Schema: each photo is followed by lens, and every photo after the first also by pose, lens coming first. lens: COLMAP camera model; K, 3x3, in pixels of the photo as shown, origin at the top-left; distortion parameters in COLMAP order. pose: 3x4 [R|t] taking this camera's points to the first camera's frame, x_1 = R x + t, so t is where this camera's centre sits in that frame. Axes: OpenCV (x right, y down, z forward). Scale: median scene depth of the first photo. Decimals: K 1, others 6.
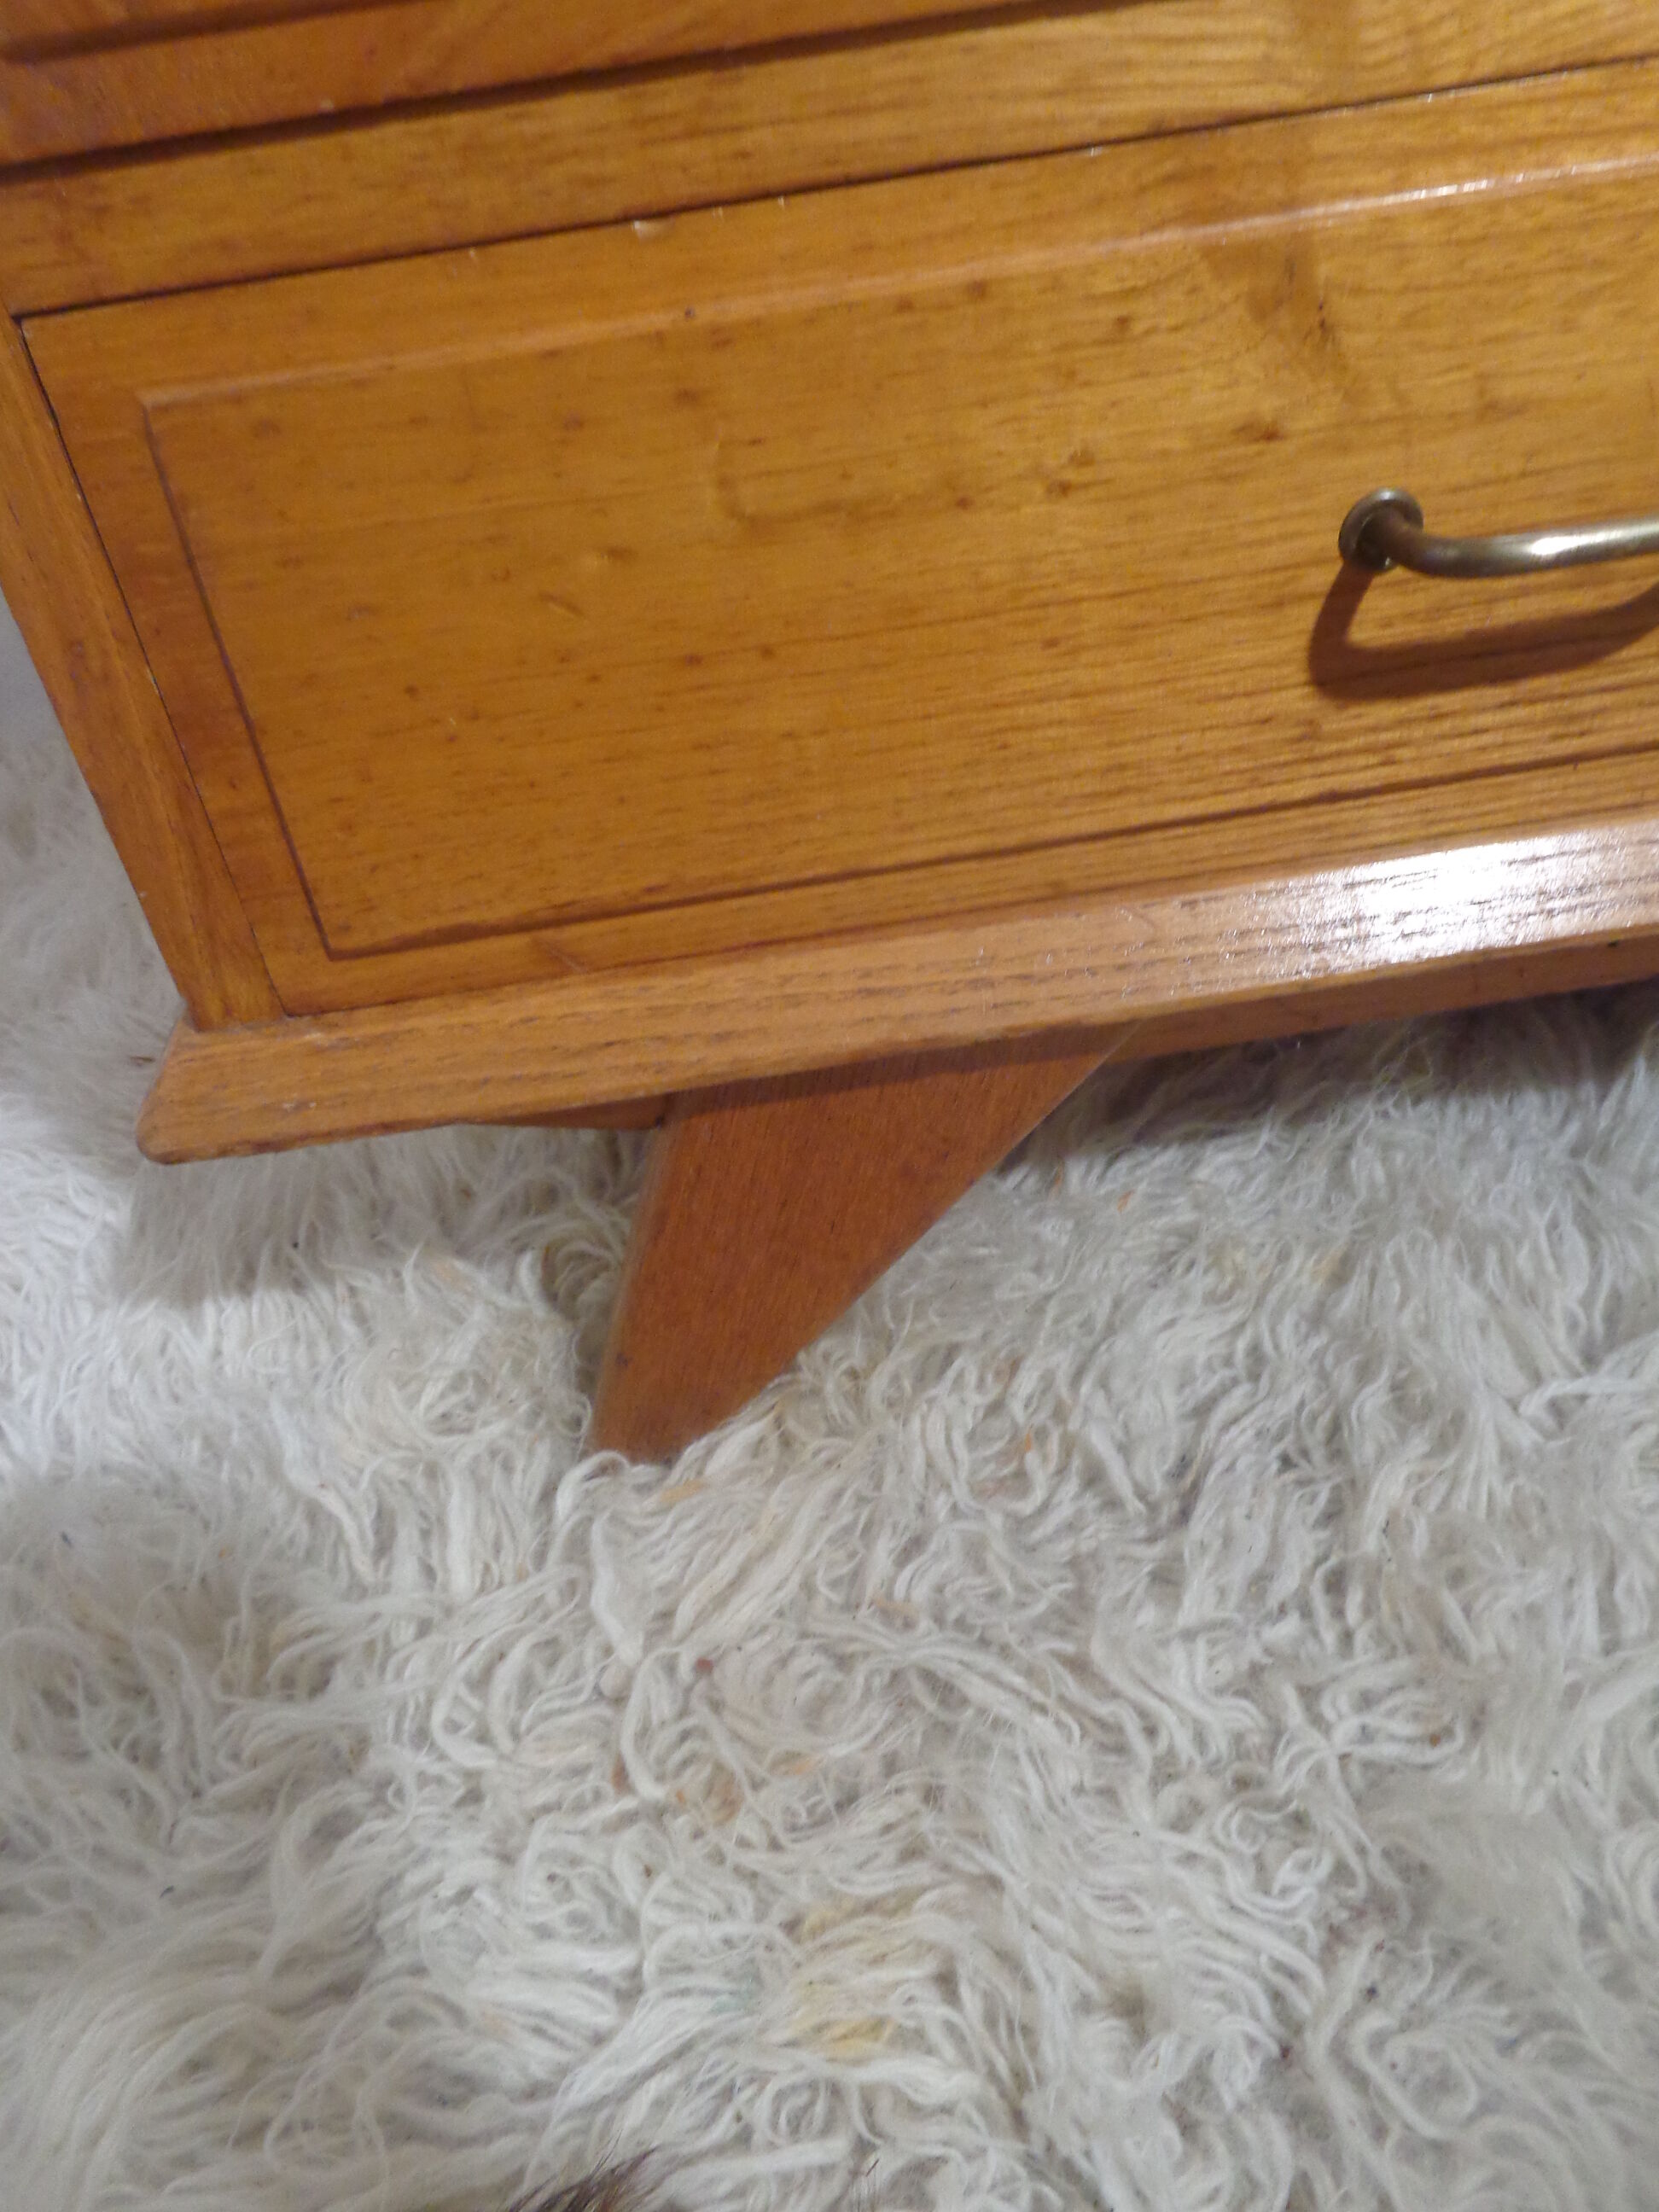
lens RADIAL K [[1652.3, 0, 827.2], [0, 1652.3, 1092.1], [0, 0, 1]] dist [-0.007308, 0.006412]
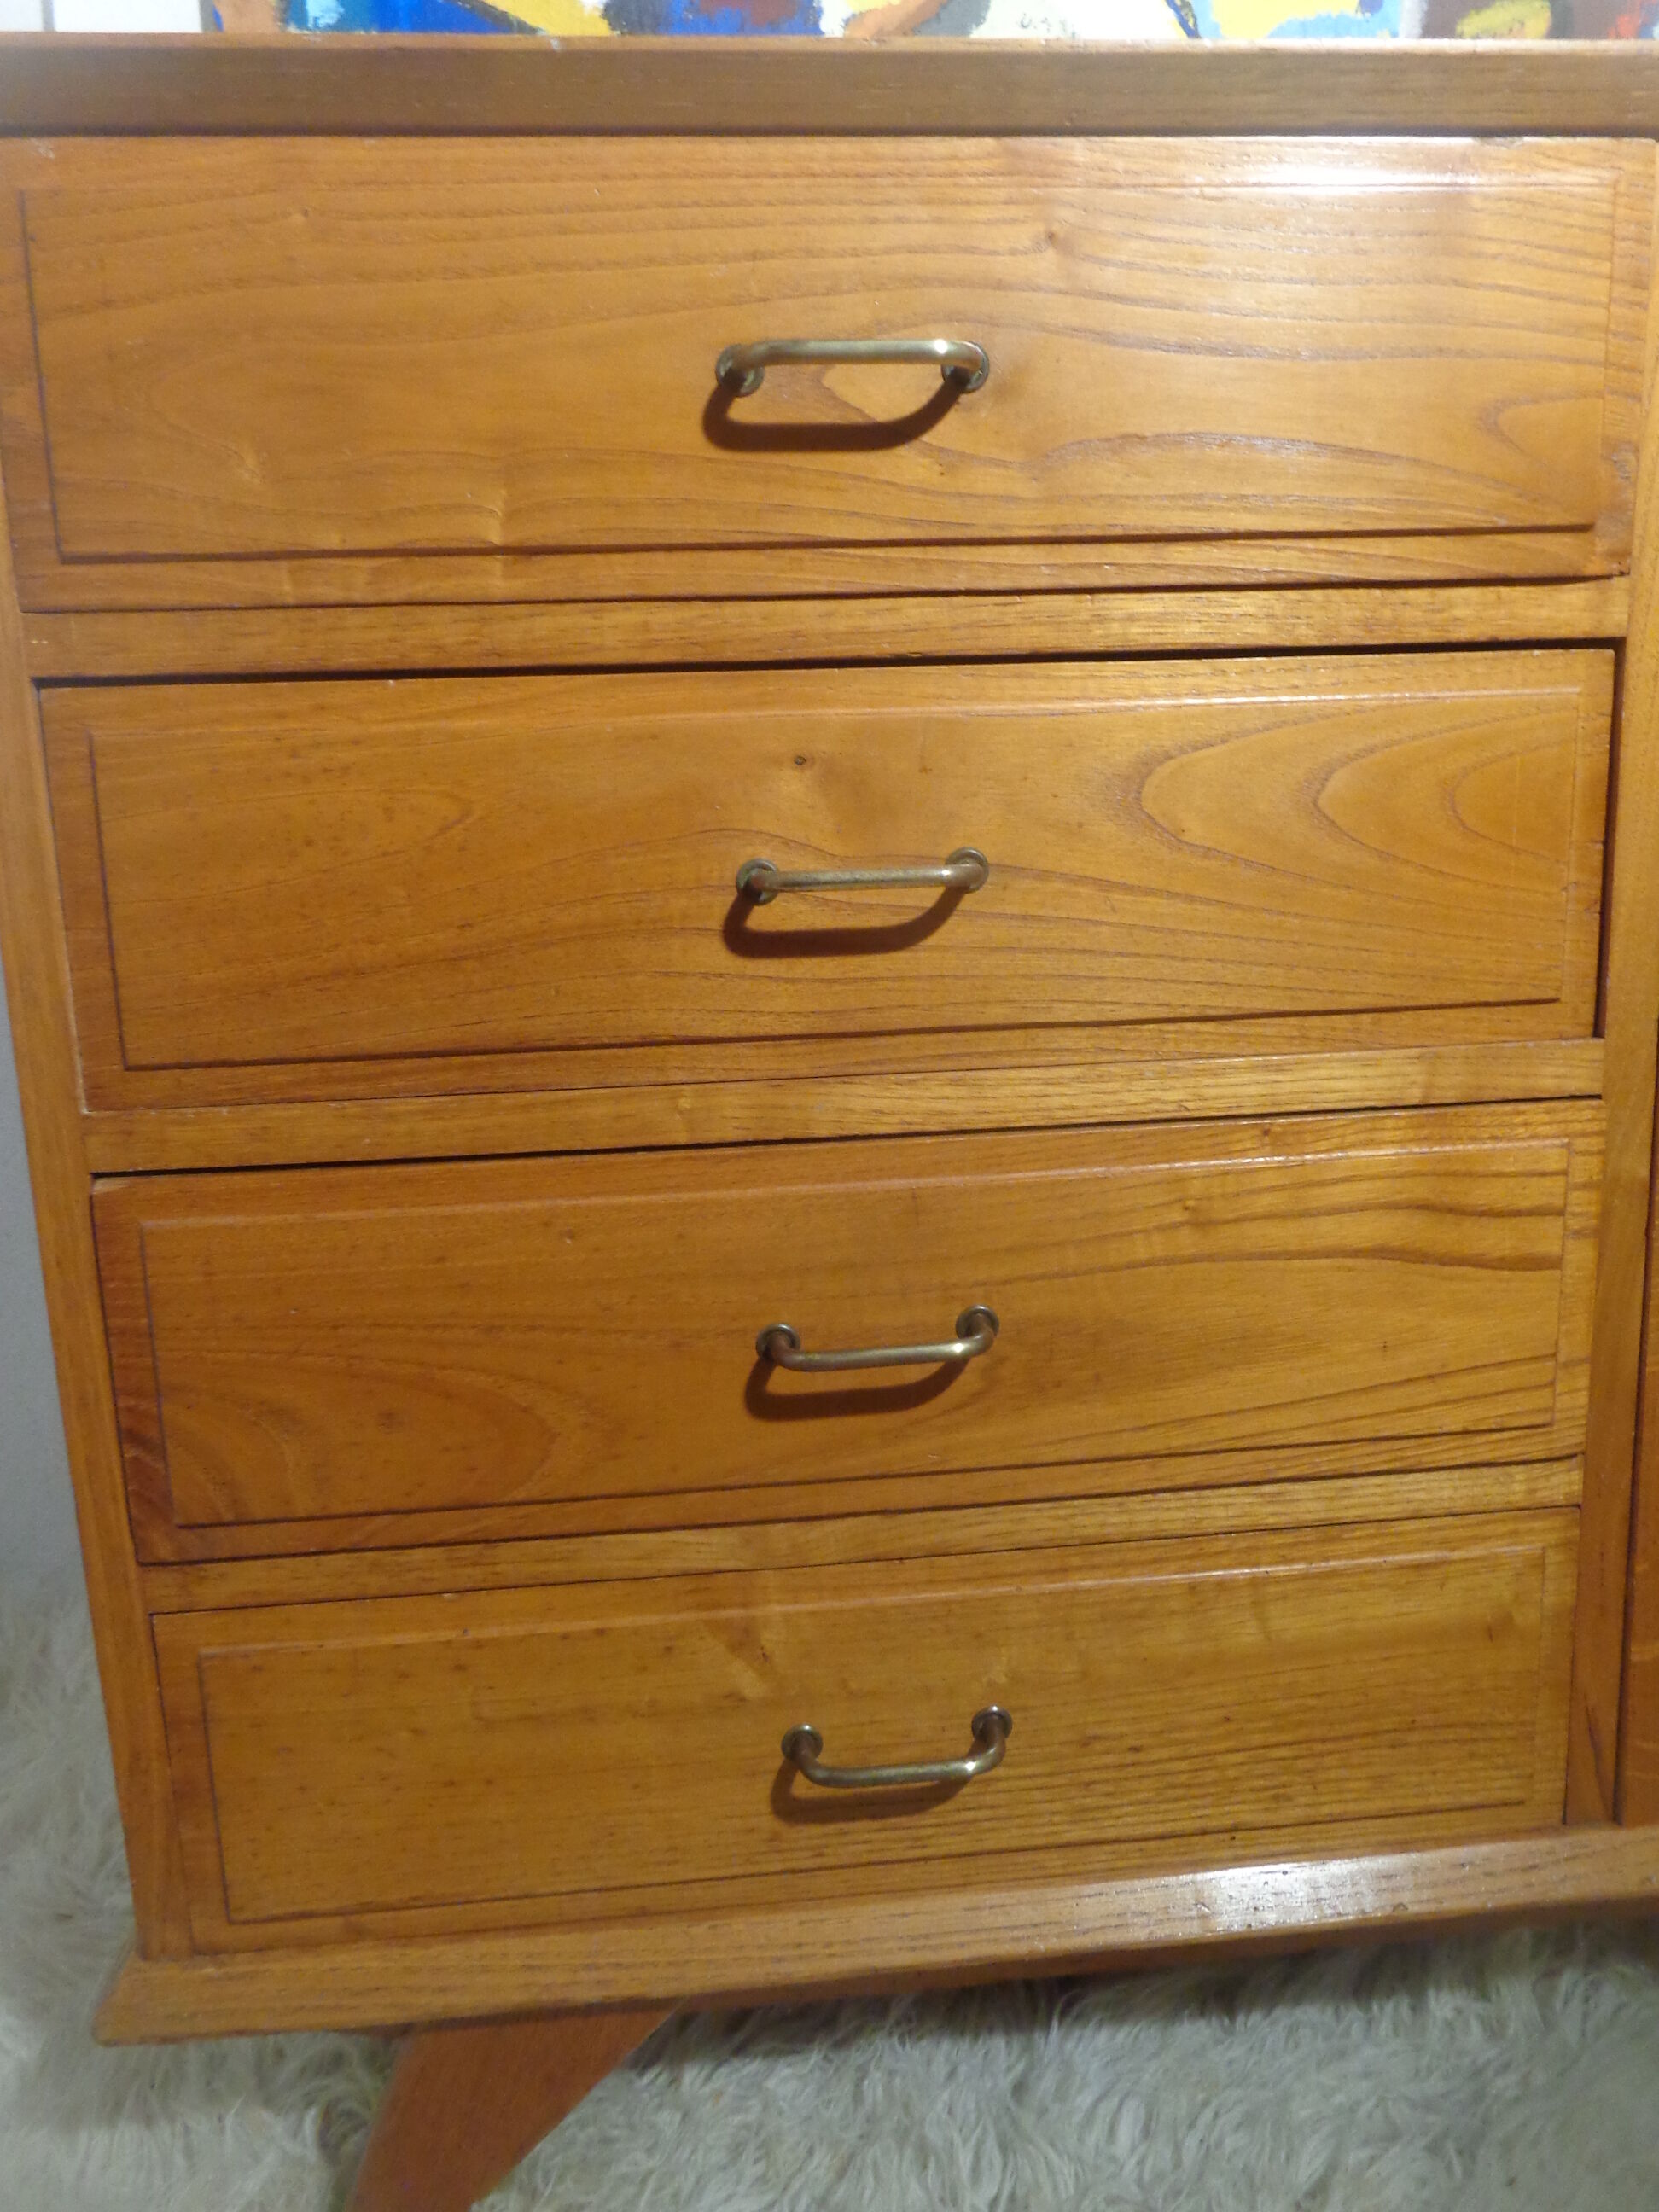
lens RADIAL K [[1652.3, 0, 820.5], [0, 1652.3, 1093.7], [0, 0, 1]] dist [-0.007308, 0.006412]
pose [[0.995627, 0.090301, 0.023915, 0.215696], [-0.071935, 0.904471, -0.420425, -0.192276], [-0.059595, 0.416866, 0.907012, -1.044272]]
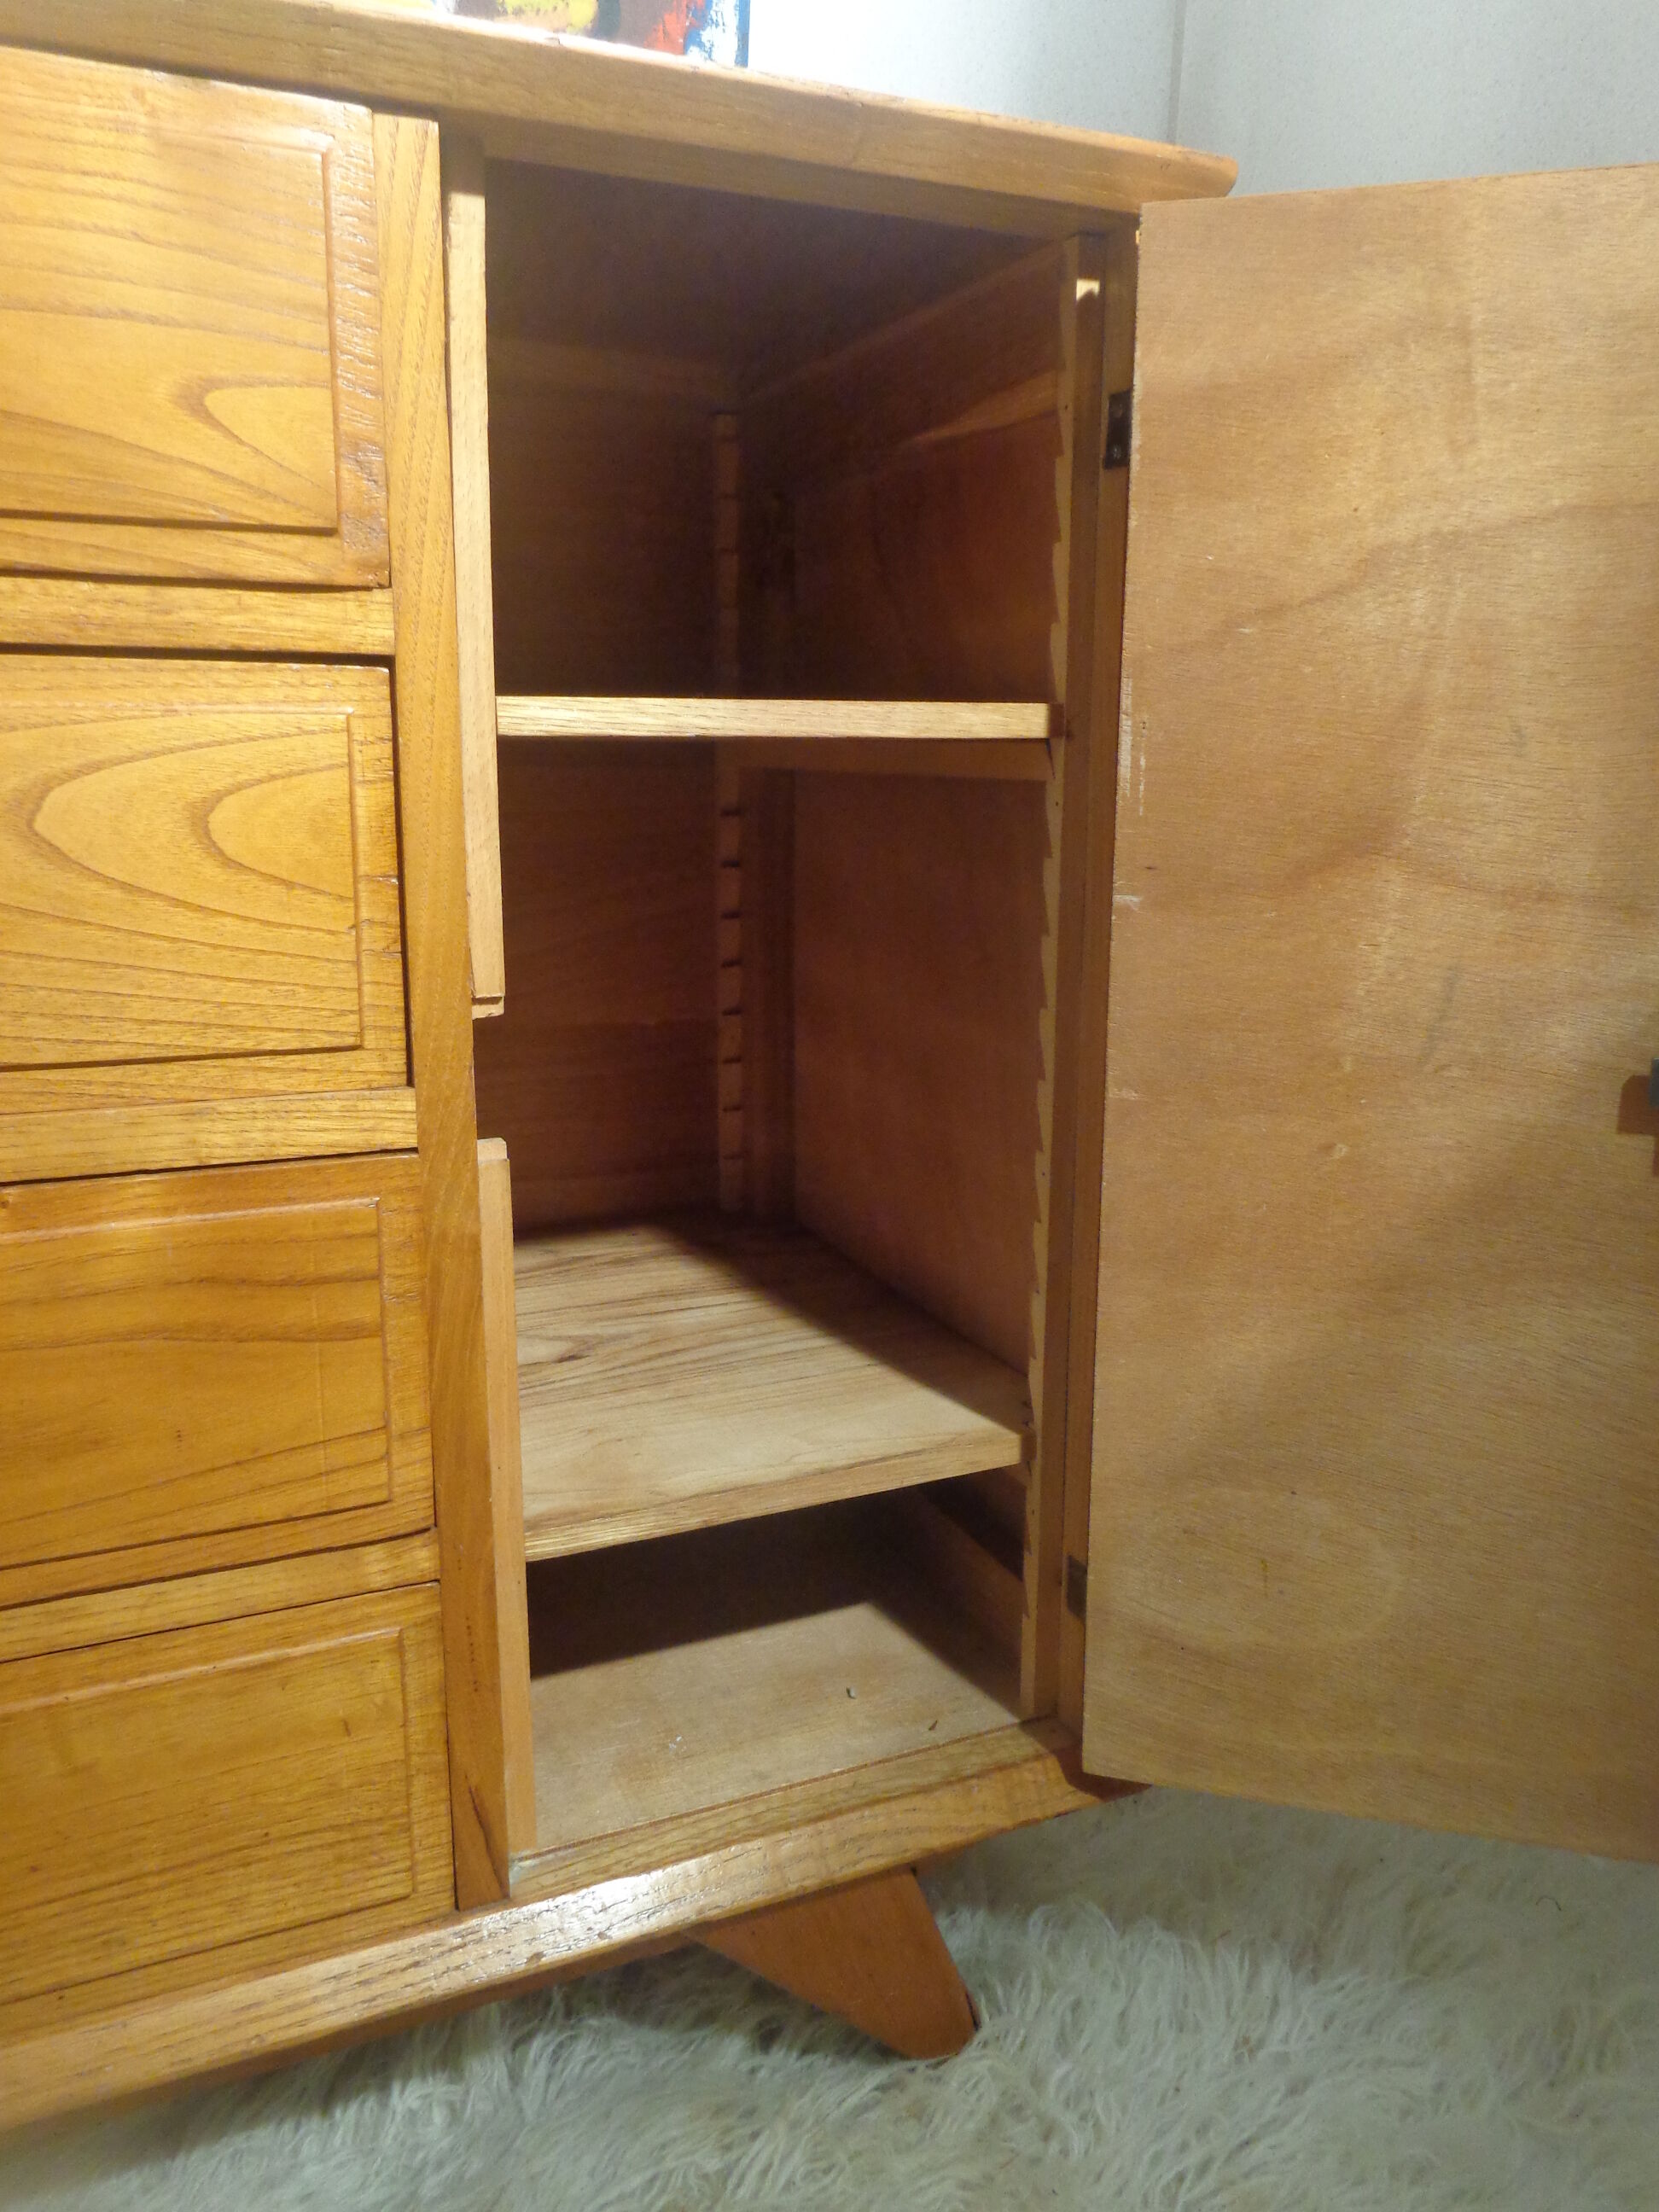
lens RADIAL K [[1652.3, 0, 814.6], [0, 1652.3, 1103.2], [0, 0, 1]] dist [-0.007308, 0.006412]
pose [[0.936424, 0.066376, 0.344536, 0.892539], [0.083766, 0.911258, -0.403227, -0.337920], [-0.340726, 0.406451, 0.847764, -1.038894]]
